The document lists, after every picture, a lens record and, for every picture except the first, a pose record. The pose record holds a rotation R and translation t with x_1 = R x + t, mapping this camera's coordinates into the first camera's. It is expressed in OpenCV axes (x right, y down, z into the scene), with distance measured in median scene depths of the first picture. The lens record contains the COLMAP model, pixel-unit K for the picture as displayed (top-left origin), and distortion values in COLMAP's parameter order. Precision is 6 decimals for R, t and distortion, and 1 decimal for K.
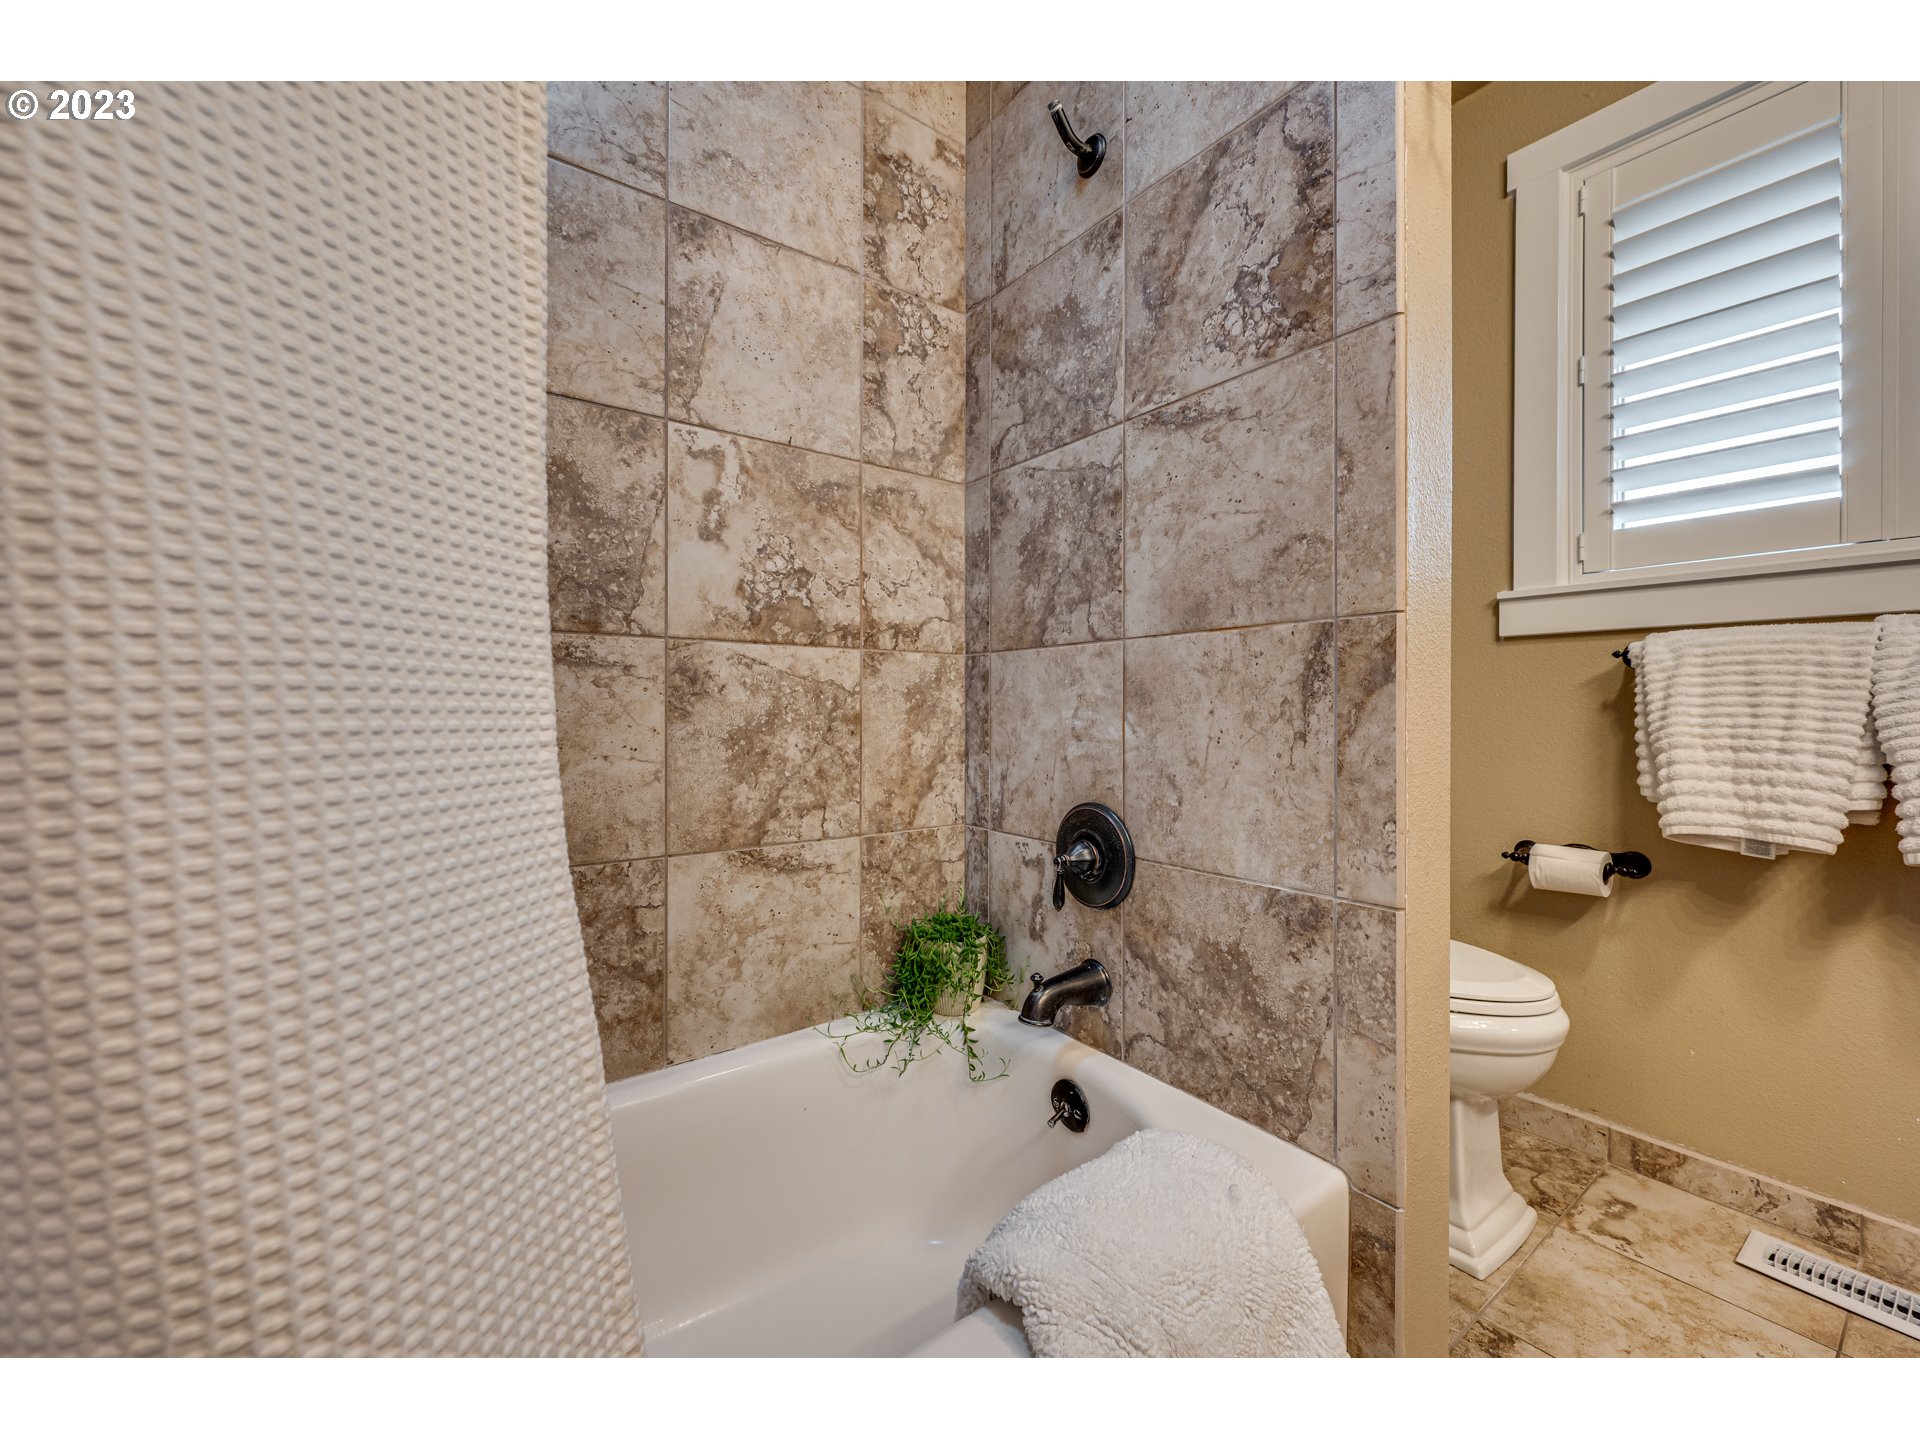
lens RADIAL K [[768.2, 0, 981.5], [0, 768.2, 722.2], [0, 0, 1]] dist [-0.002508, 0.000012]
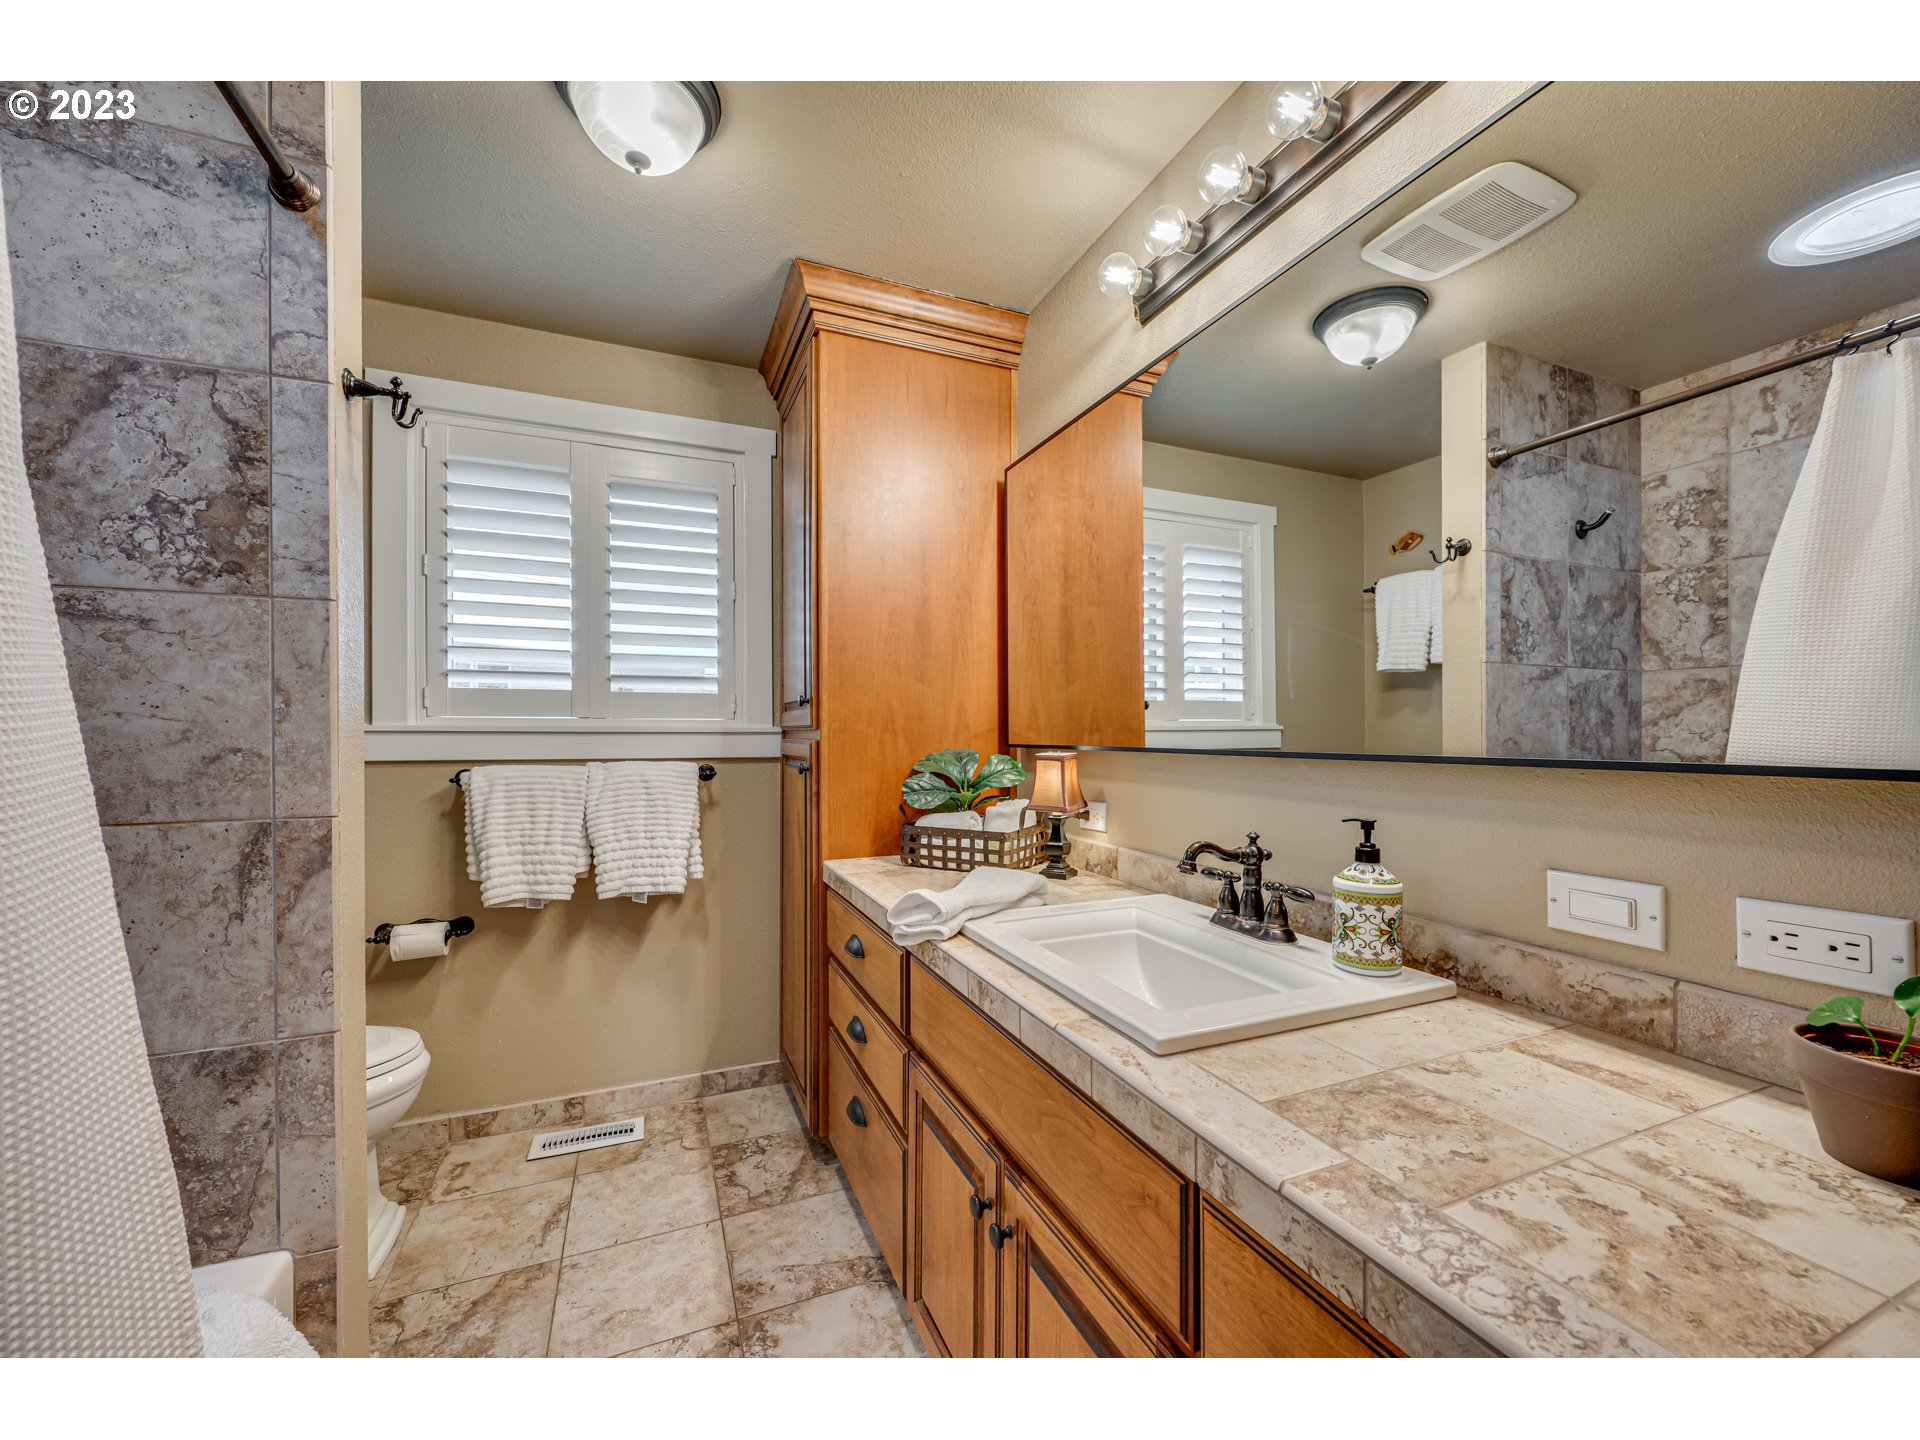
lens RADIAL K [[768.2, 0, 981.5], [0, 768.2, 722.2], [0, 0, 1]] dist [-0.002508, 0.000012]
pose [[0.231533, 0.002438, 0.972824, -0.472434], [0.009128, 0.999947, -0.004679, -0.263150], [-0.972784, 0.009963, 0.231499, -0.408418]]
